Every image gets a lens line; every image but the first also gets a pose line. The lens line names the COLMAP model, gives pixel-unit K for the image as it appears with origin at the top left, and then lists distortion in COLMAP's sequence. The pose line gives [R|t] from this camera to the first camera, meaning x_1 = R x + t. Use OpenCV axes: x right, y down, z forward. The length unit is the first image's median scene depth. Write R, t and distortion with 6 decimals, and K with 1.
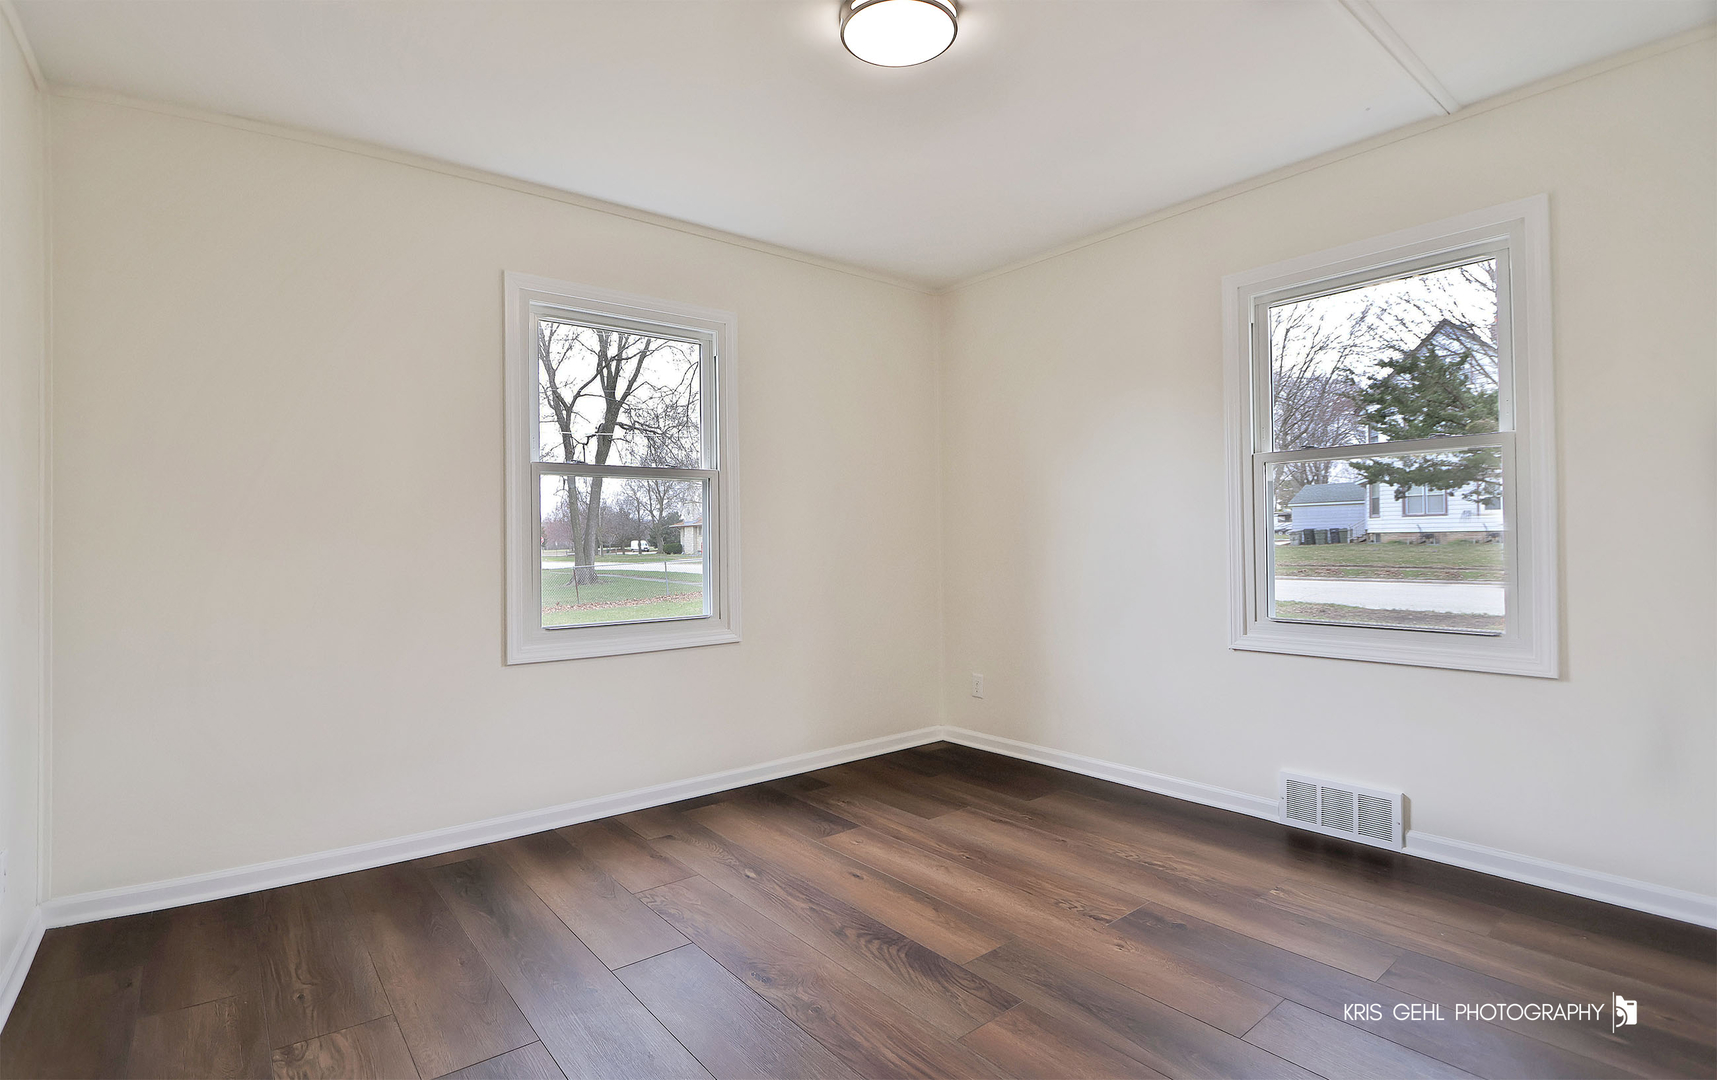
lens RADIAL K [[820.1, 0, 854.4], [0, 820.1, 541.1], [0, 0, 1]] dist [-0.001523, -0.000232]
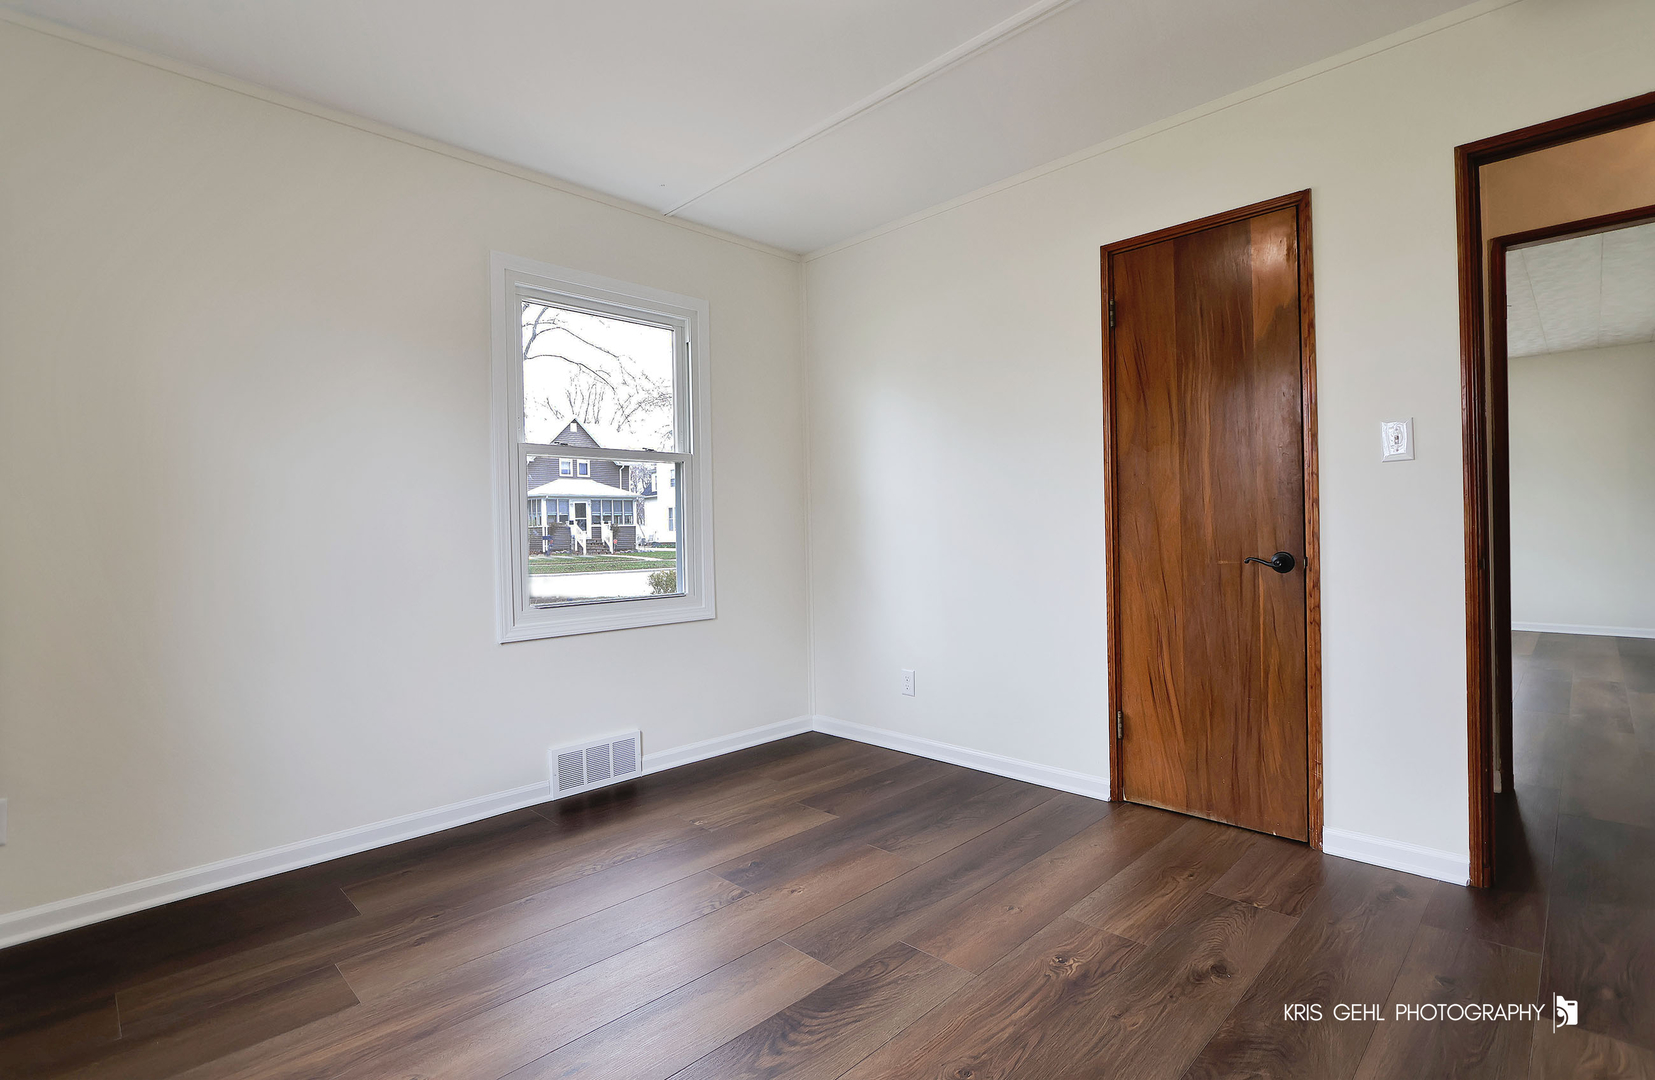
lens RADIAL K [[774.8, 0, 822.3], [0, 774.8, 537.8], [0, 0, 1]] dist [-0.003773, 0.001682]
pose [[-0.103377, 0.014317, 0.994539, -0.509970], [0.019348, 0.999736, -0.012381, 0.028319], [-0.994454, 0.017962, -0.103627, 0.764933]]
